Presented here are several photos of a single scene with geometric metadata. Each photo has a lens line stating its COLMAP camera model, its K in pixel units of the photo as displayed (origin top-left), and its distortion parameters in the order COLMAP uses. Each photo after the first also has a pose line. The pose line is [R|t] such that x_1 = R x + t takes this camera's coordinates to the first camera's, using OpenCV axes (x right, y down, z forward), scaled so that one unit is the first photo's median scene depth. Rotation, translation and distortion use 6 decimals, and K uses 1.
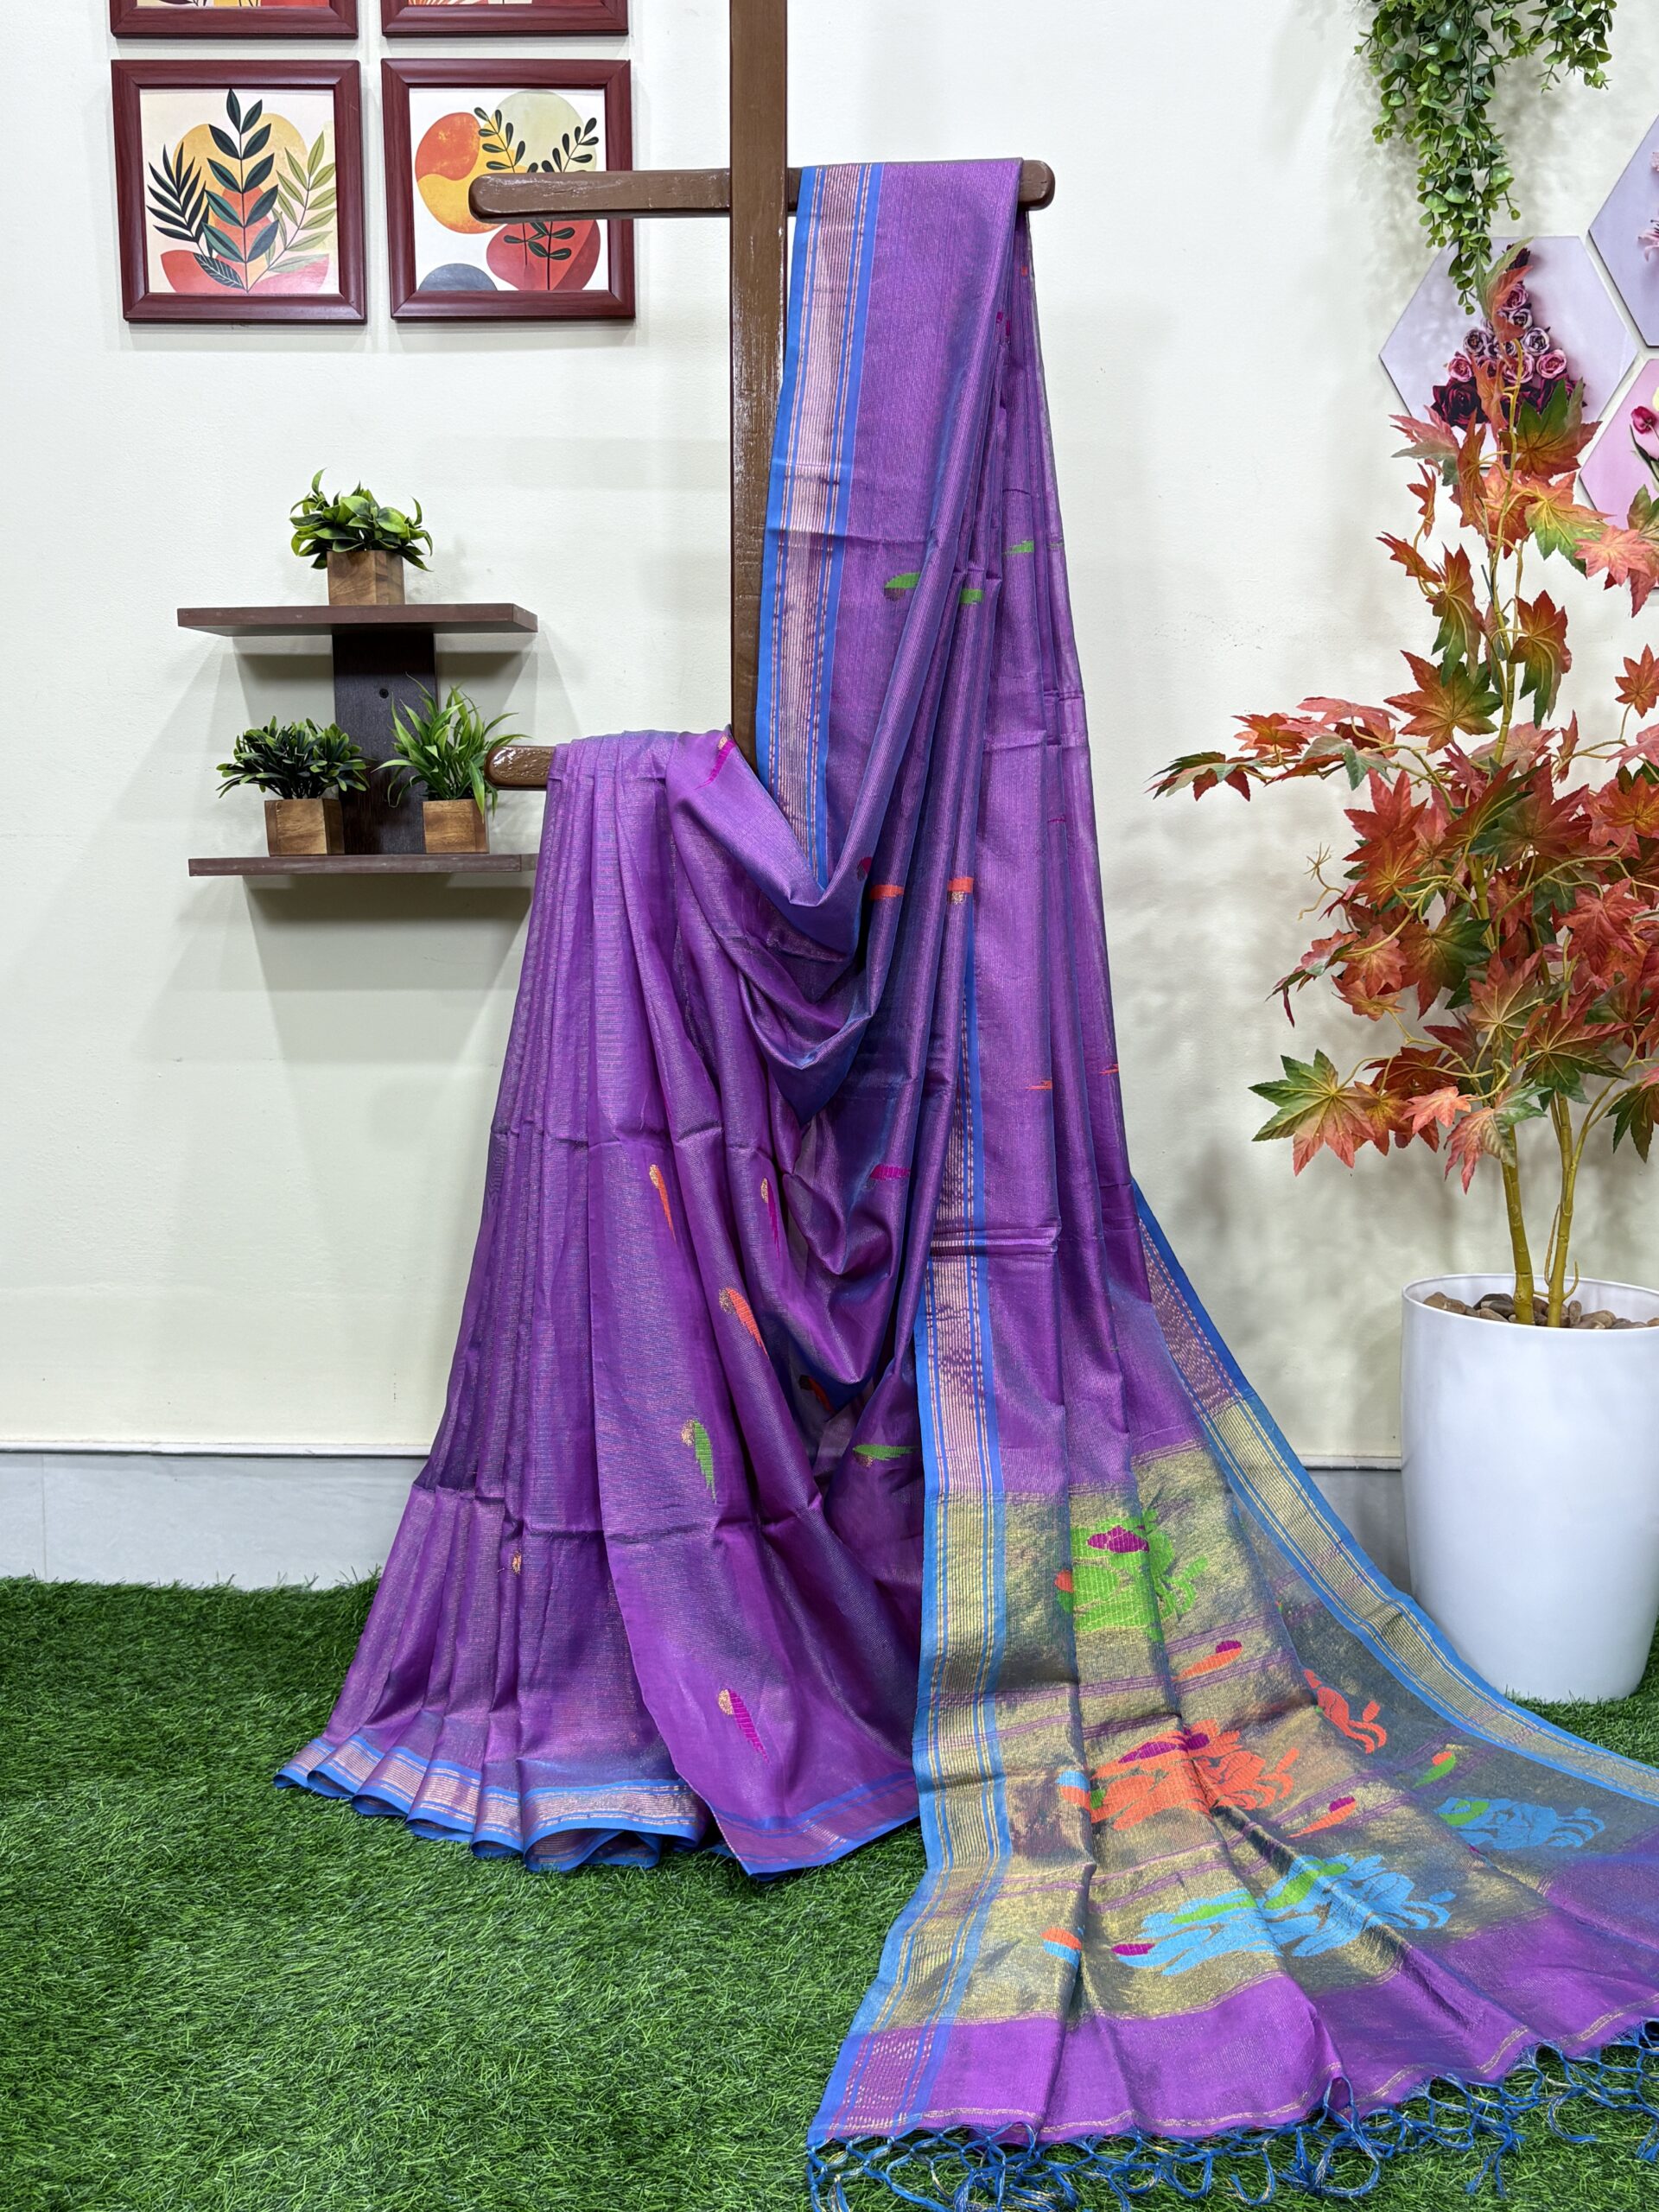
lens RADIAL K [[2119.8, 0, 829.5], [0, 2119.8, 1106.0], [0, 0, 1]] dist [0.115752, -0.013075]
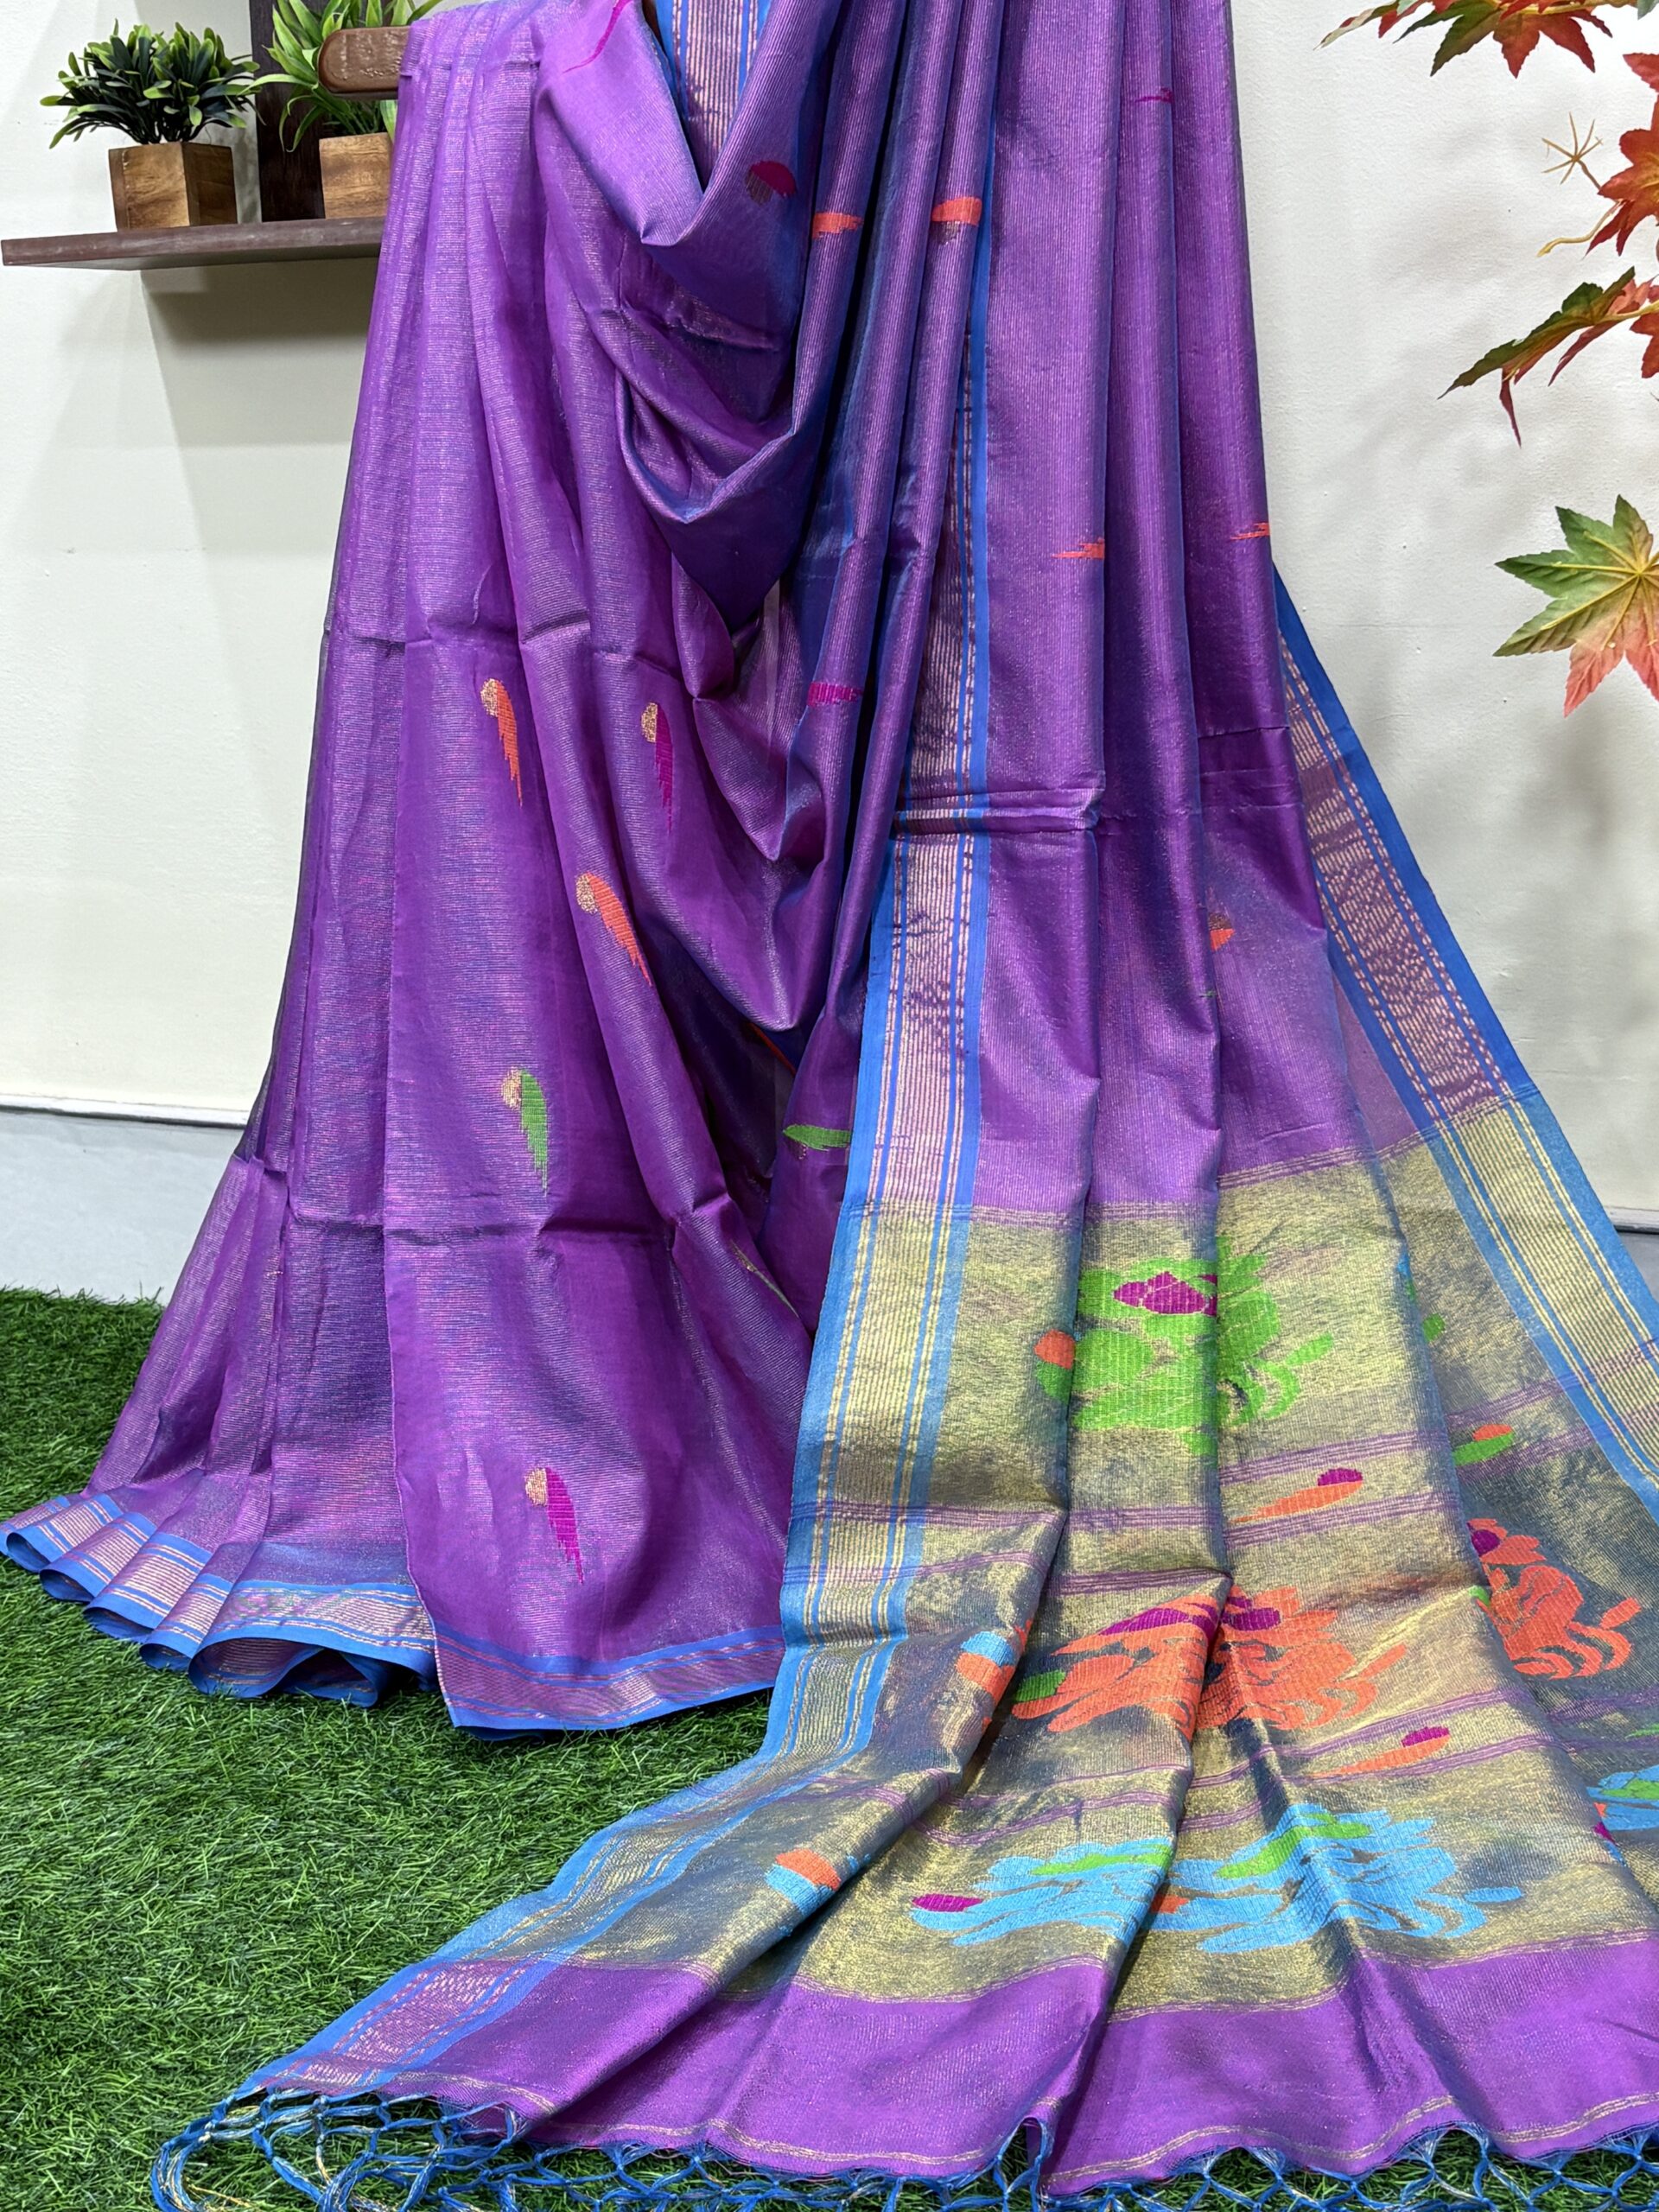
lens RADIAL K [[3083.8, 0, 829.5], [0, 3083.8, 1106.0], [0, 0, 1]] dist [0.356408, -1.688306]
pose [[0.950163, 0.051020, -0.307550, 0.312289], [-0.017407, 0.993661, 0.111063, 0.049632], [0.311267, -0.100174, 0.945028, 0.120939]]
